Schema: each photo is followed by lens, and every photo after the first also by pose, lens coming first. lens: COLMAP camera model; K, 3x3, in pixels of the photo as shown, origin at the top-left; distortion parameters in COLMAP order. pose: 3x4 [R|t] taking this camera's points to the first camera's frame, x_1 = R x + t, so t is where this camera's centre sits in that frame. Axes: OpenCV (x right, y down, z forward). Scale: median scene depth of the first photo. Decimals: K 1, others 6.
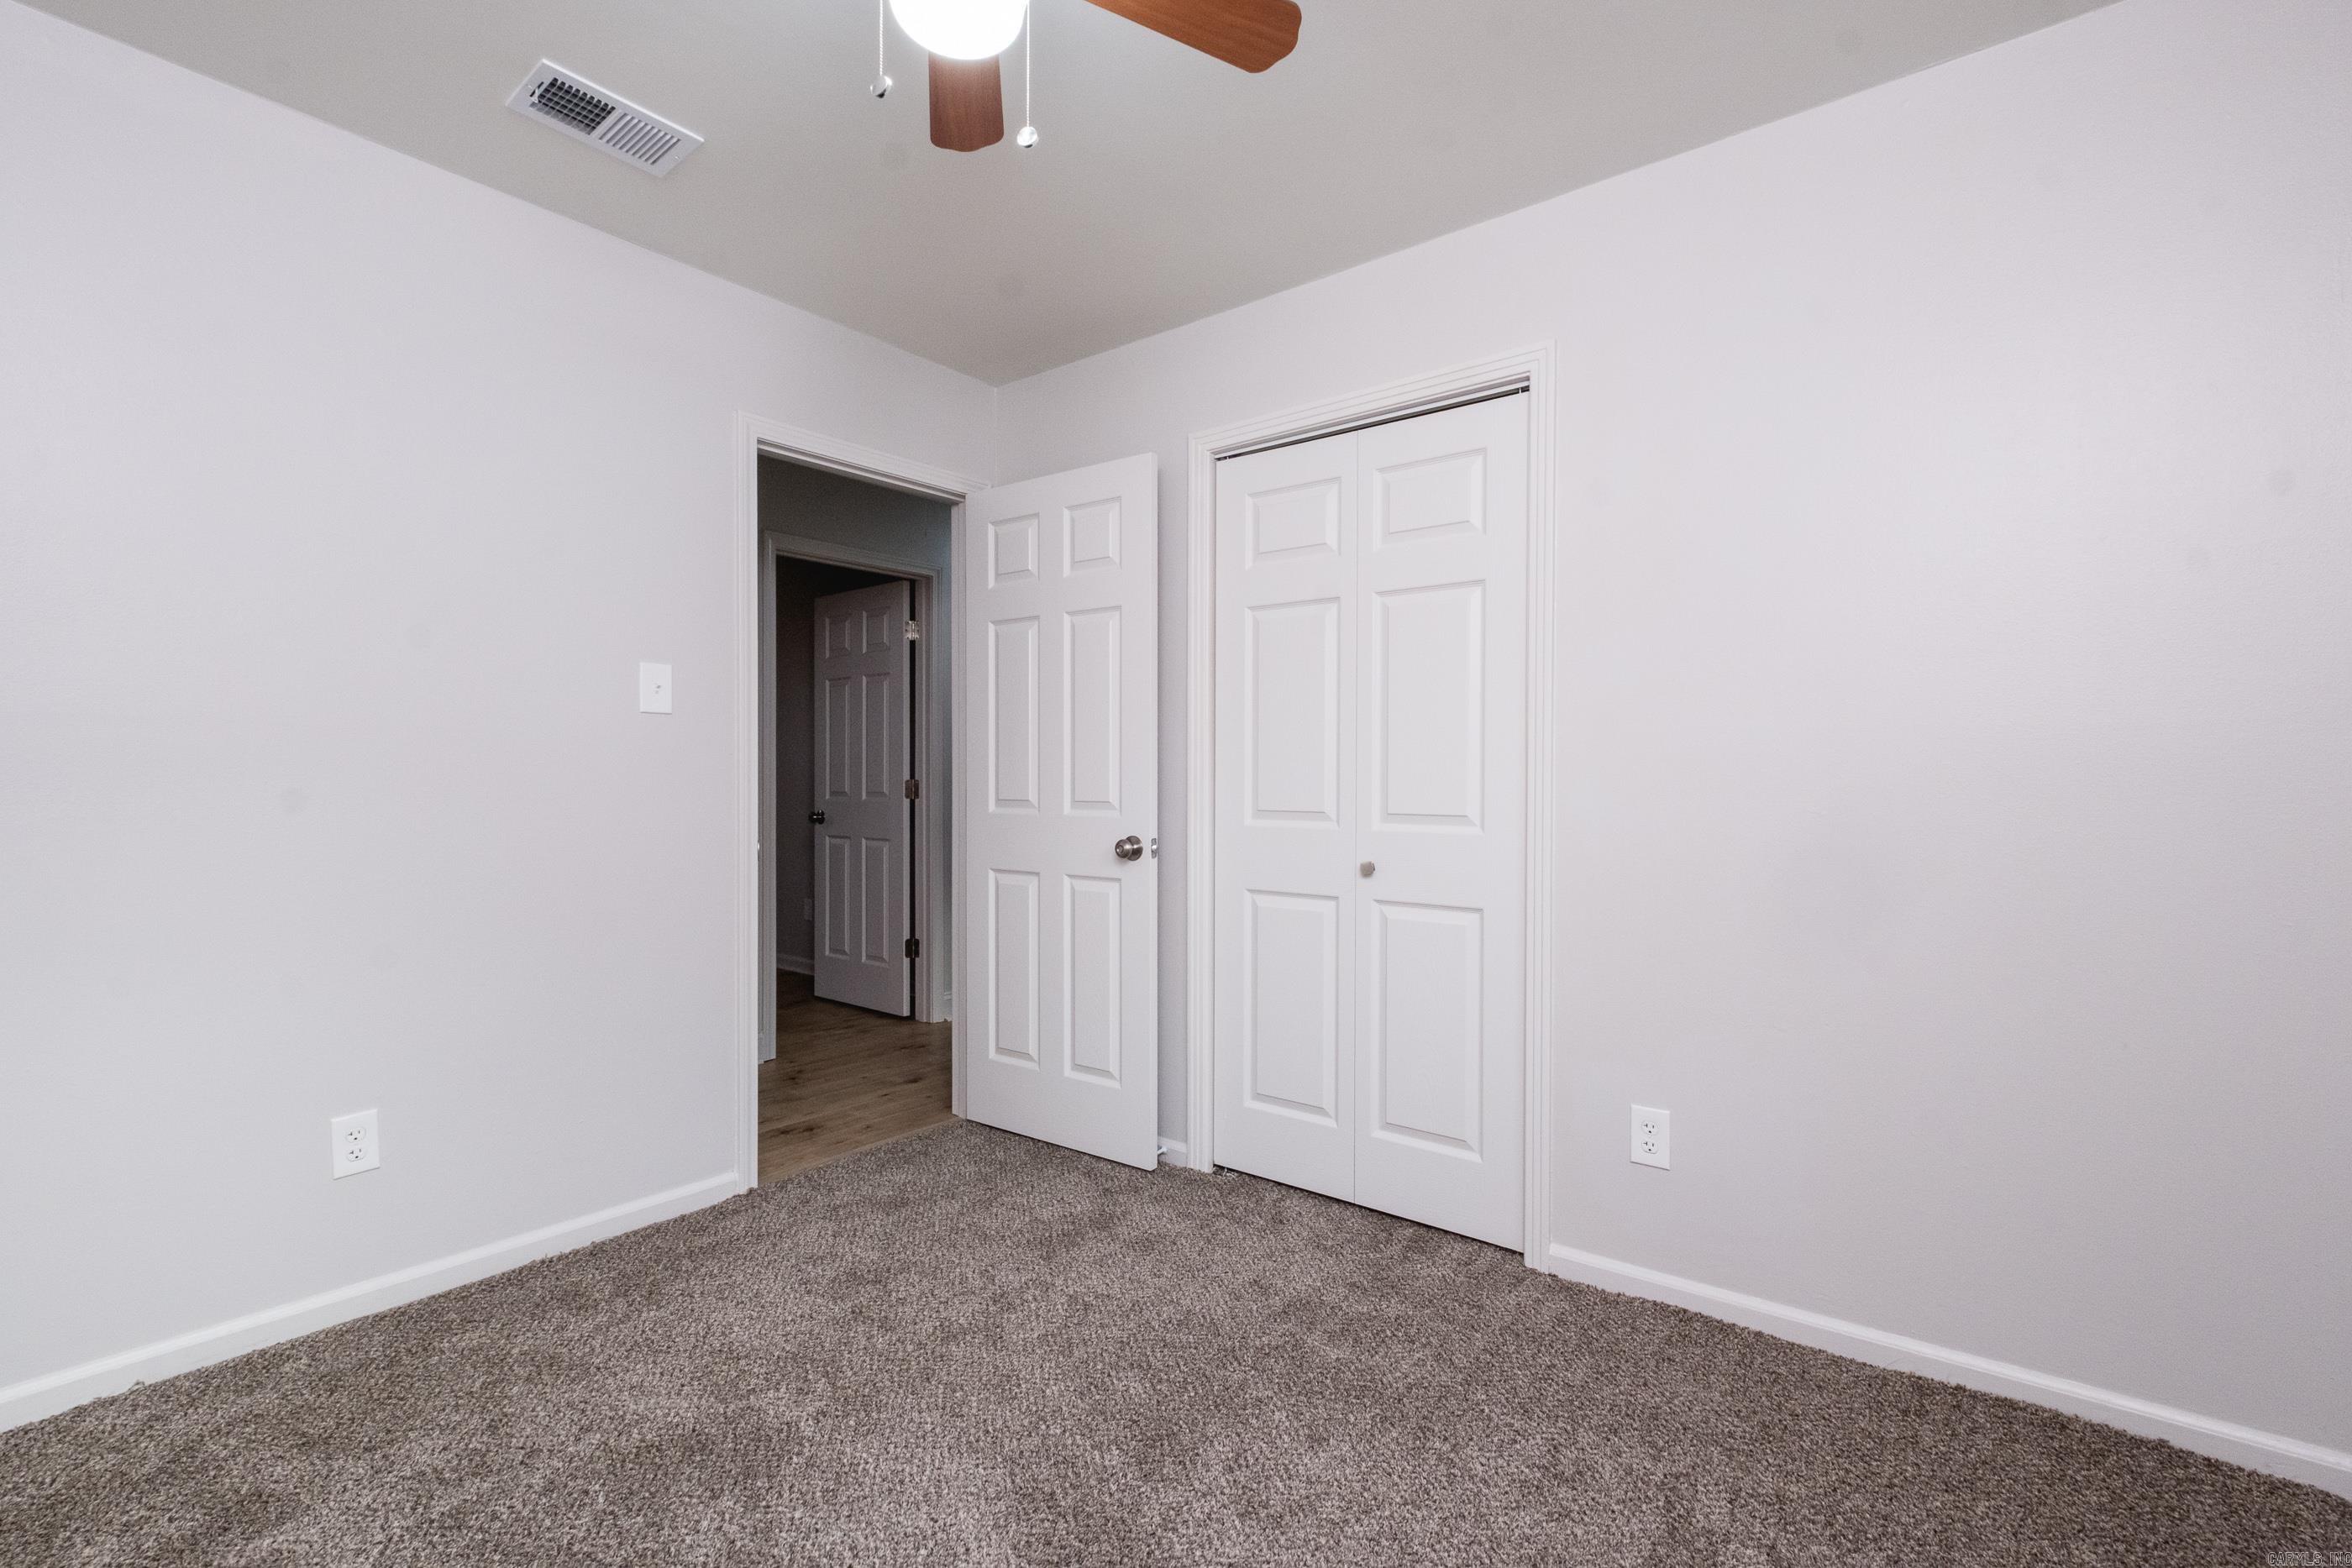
lens RADIAL K [[1019.9, 0, 1174.3], [0, 1019.9, 777.4], [0, 0, 1]] dist [-0.001742, -0.001391]
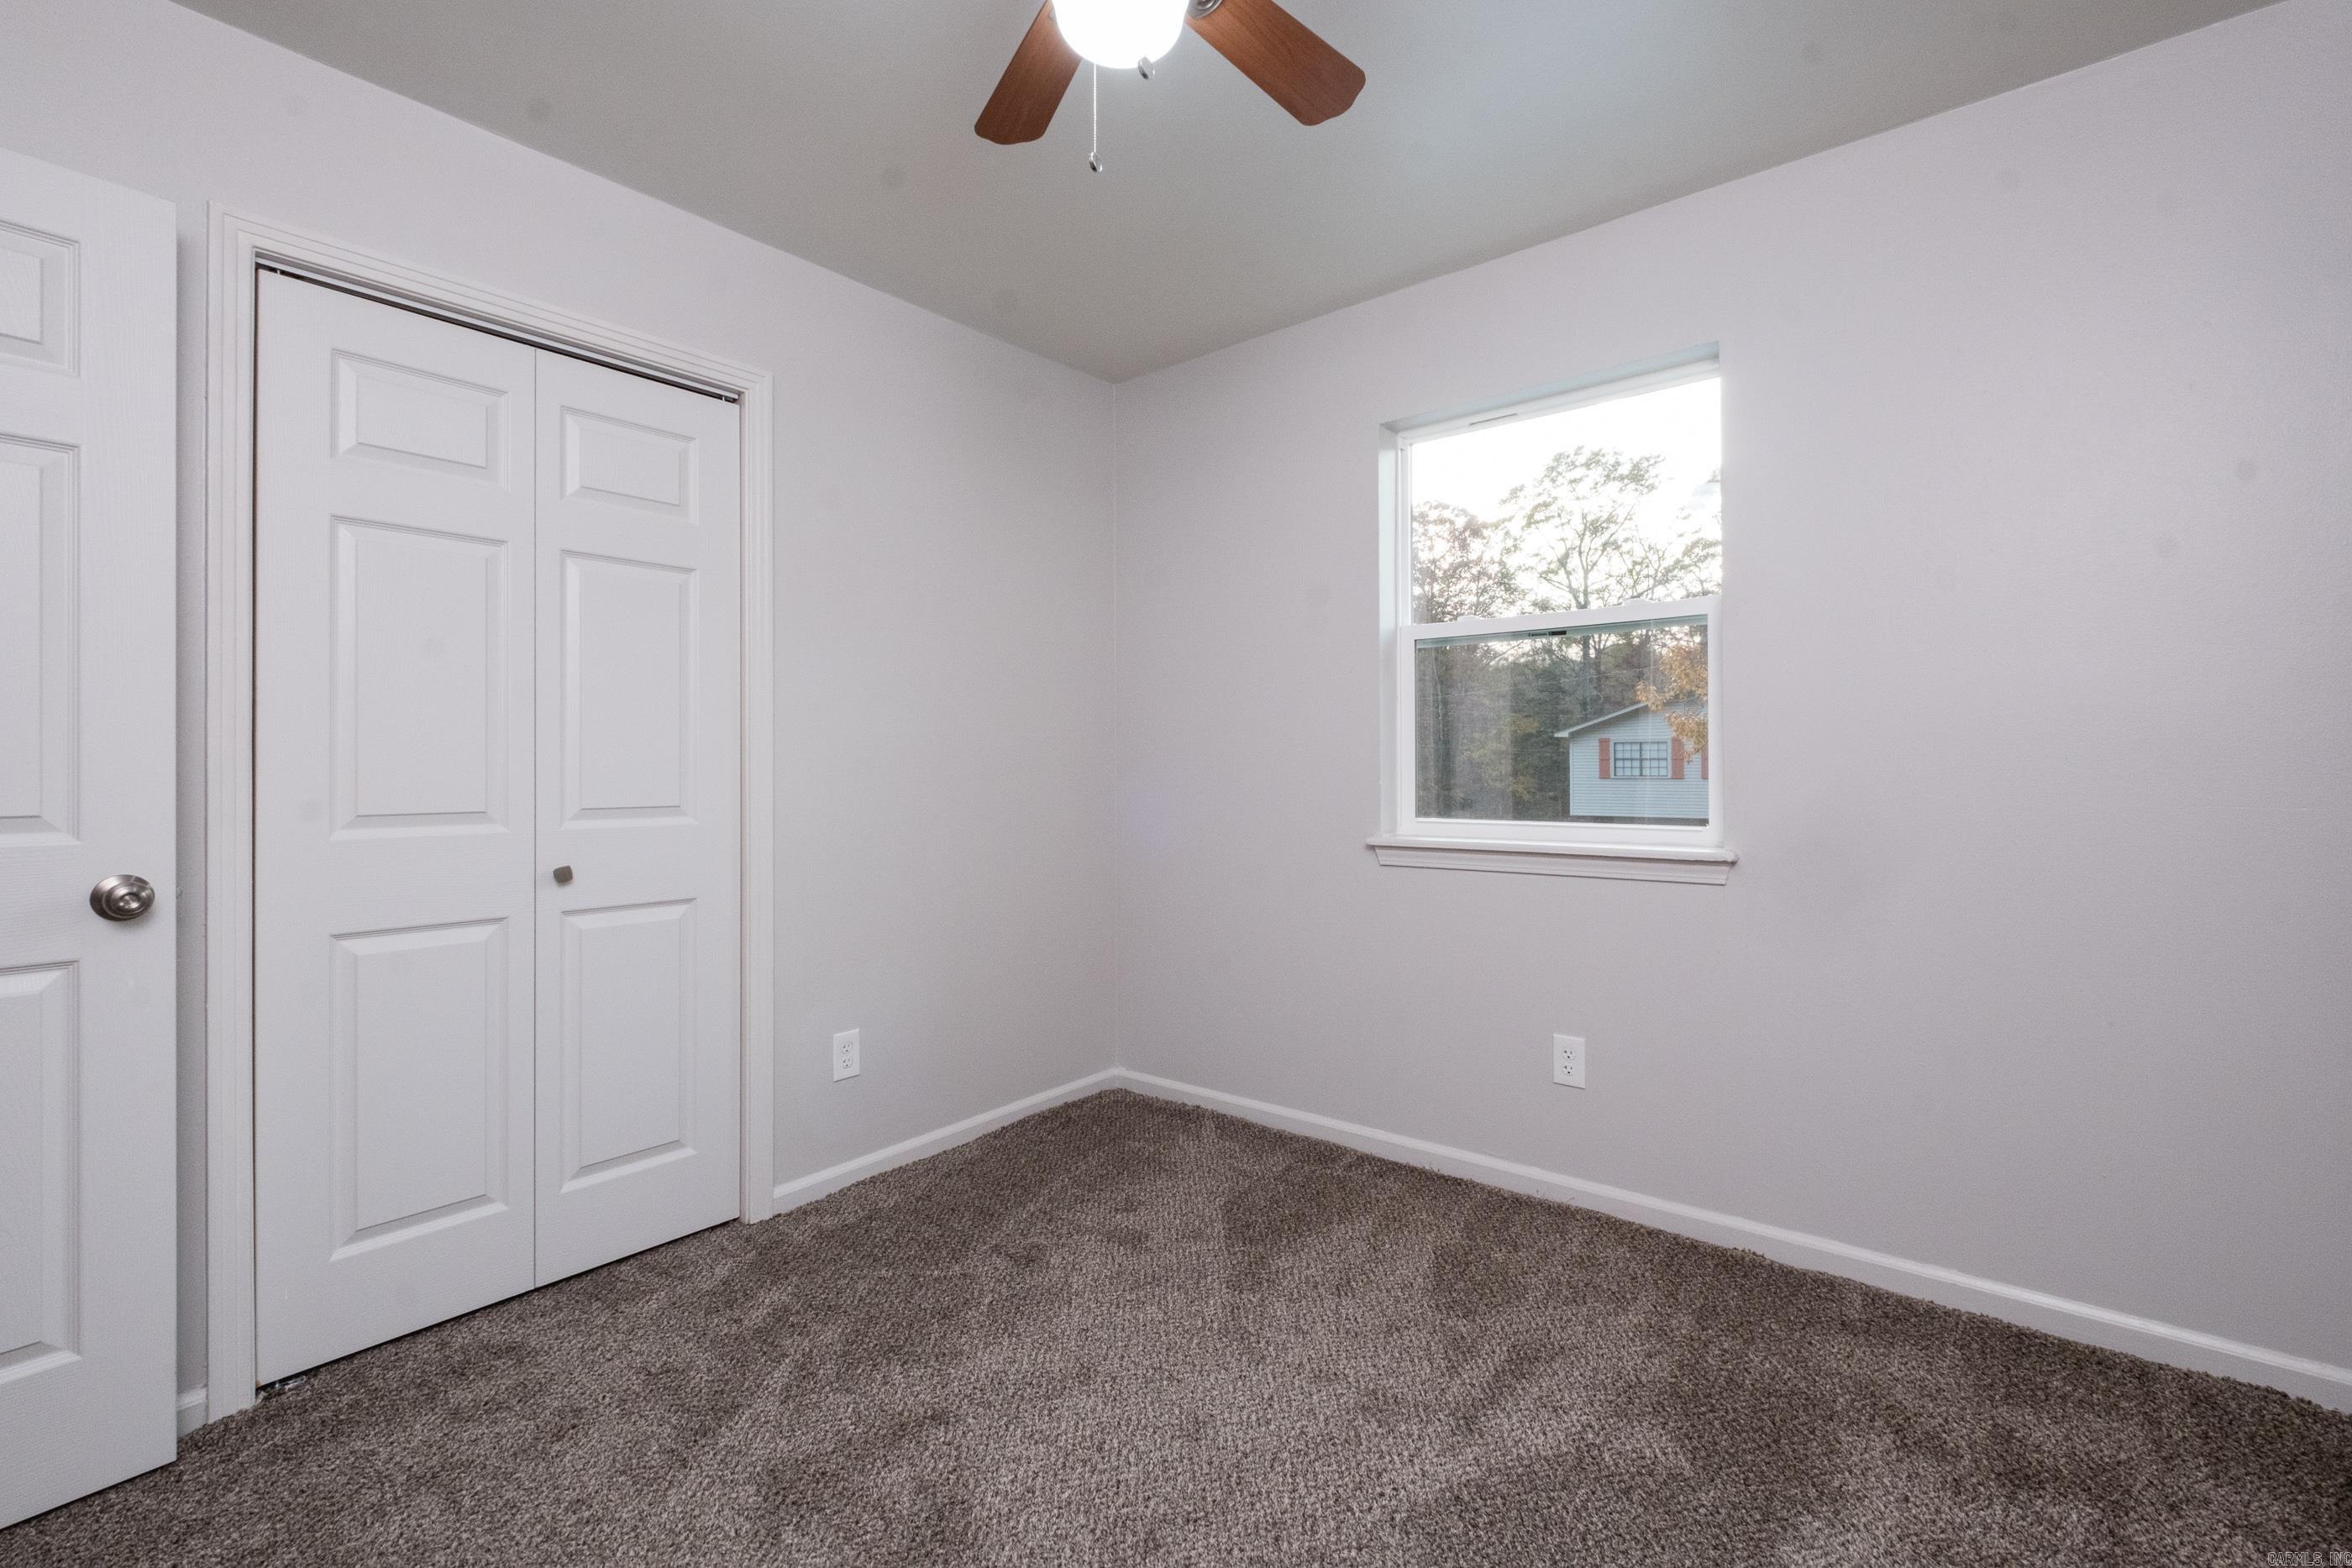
lens RADIAL K [[1034.2, 0, 1171.3], [0, 1034.2, 776.5], [0, 0, 1]] dist [0.000120, -0.001192]
pose [[0.018780, -0.013879, 0.999727, -0.676462], [0.000505, 0.999904, 0.013872, -0.002413], [-0.999824, 0.000244, 0.018785, 0.507782]]
